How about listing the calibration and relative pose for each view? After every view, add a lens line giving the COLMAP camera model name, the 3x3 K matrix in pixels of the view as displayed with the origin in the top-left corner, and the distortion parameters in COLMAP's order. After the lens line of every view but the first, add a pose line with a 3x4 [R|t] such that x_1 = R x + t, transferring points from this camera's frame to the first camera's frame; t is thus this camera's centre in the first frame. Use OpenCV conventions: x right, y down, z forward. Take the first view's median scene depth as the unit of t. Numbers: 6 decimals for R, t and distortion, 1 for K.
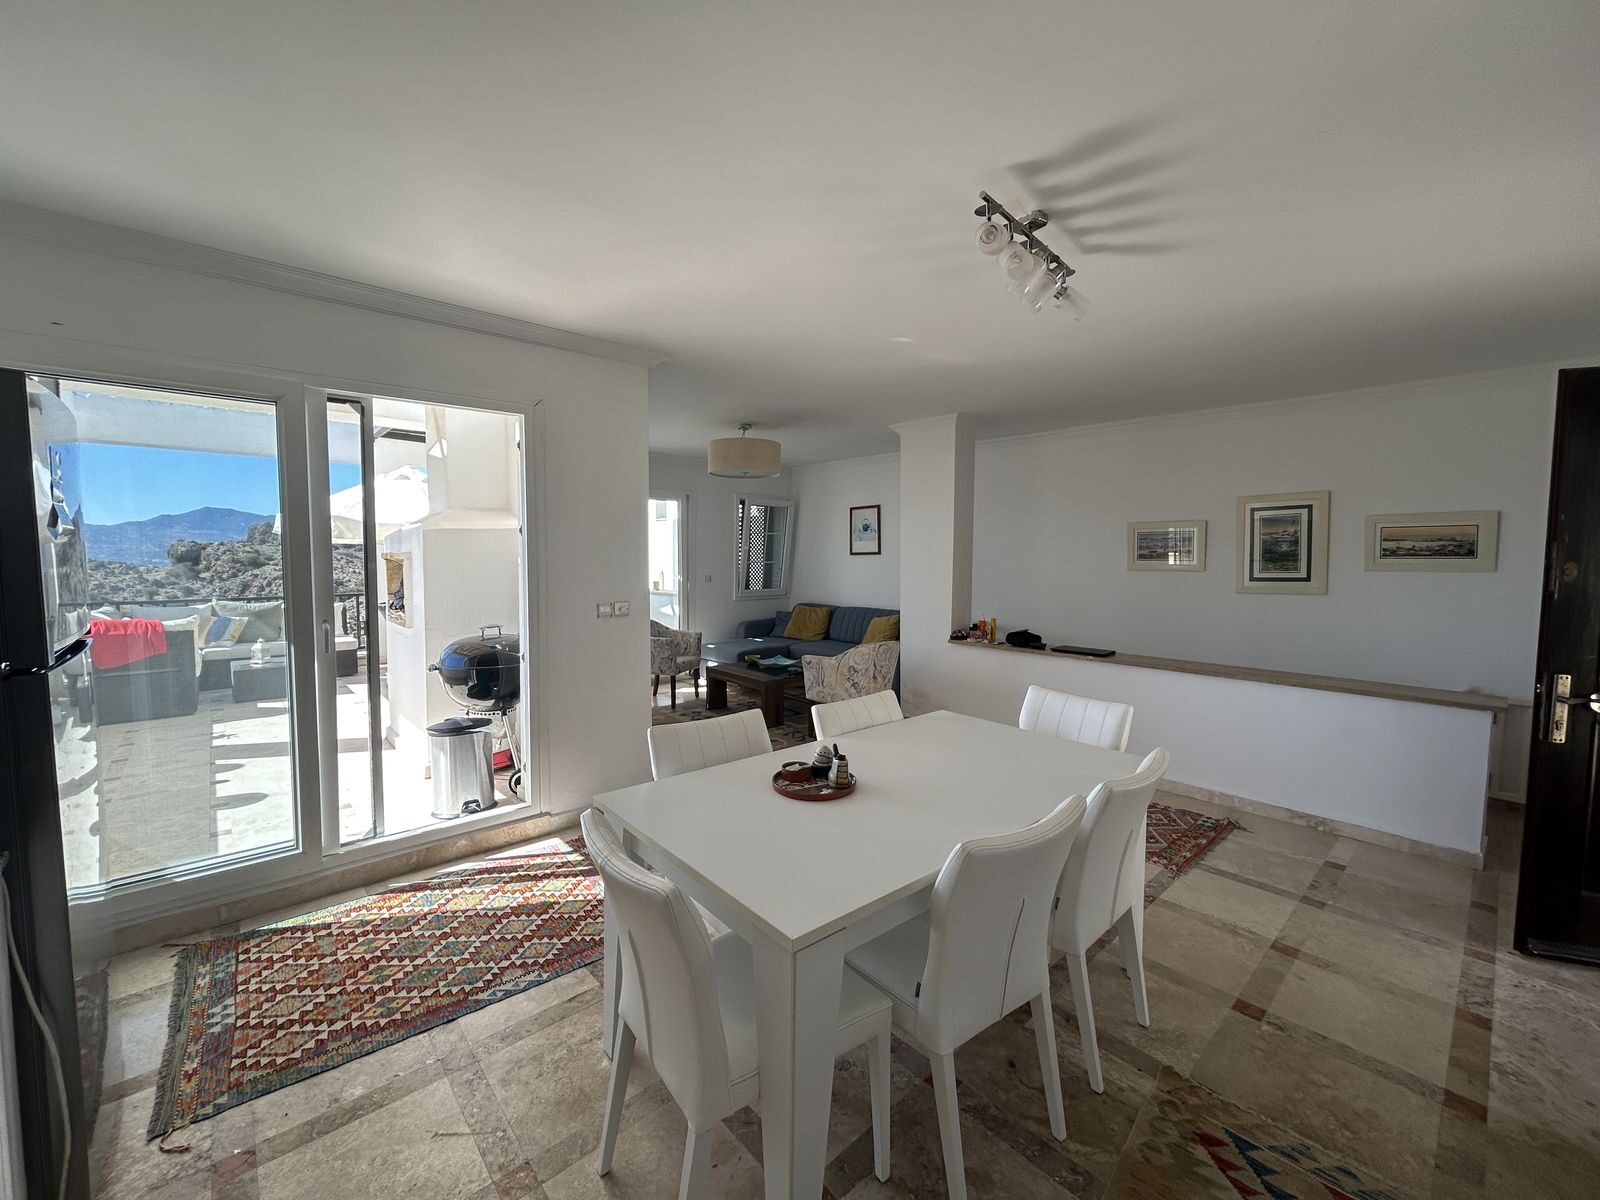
lens RADIAL K [[646.9, 0, 798.7], [0, 646.9, 591.4], [0, 0, 1]] dist [0.000445, -0.000374]
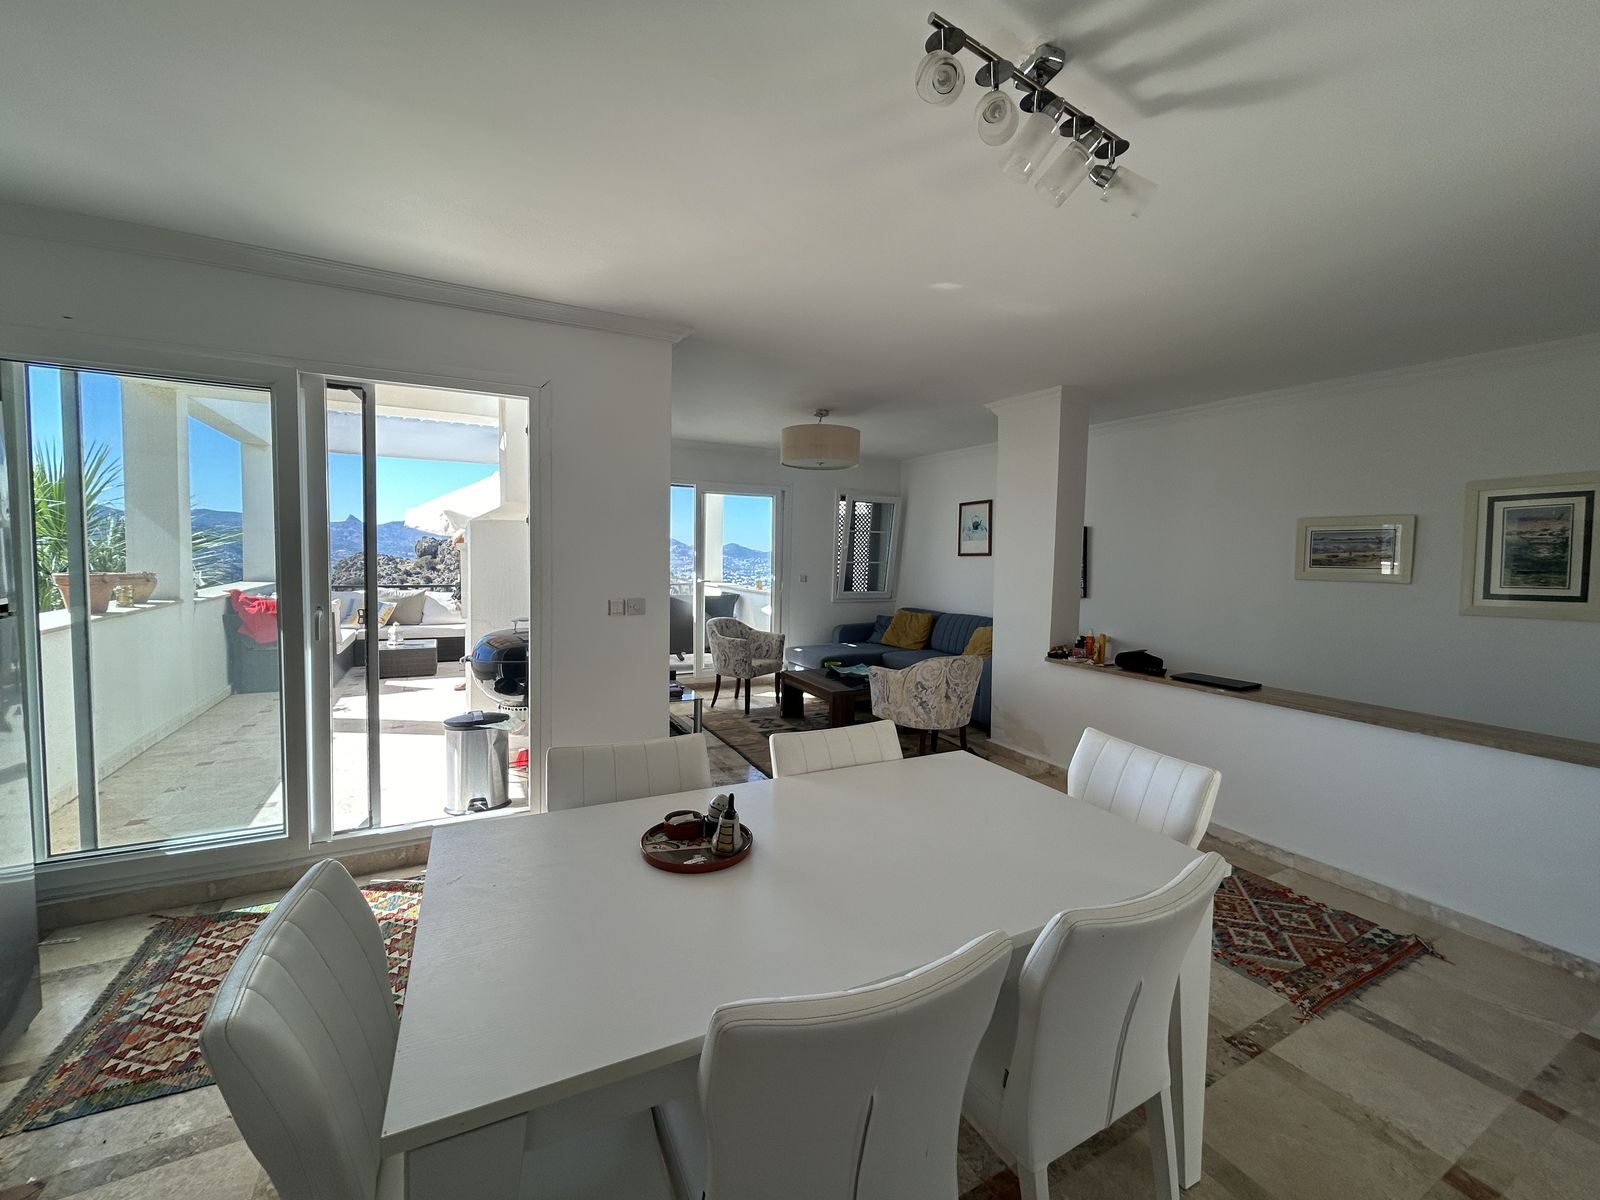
lens RADIAL K [[646.9, 0, 798.7], [0, 646.9, 591.4], [0, 0, 1]] dist [0.000445, -0.000374]
pose [[0.970825, 0.029440, -0.237977, 0.127134], [-0.030250, 0.999542, 0.000247, -0.001185], [0.237875, 0.006959, 0.971271, 0.118512]]
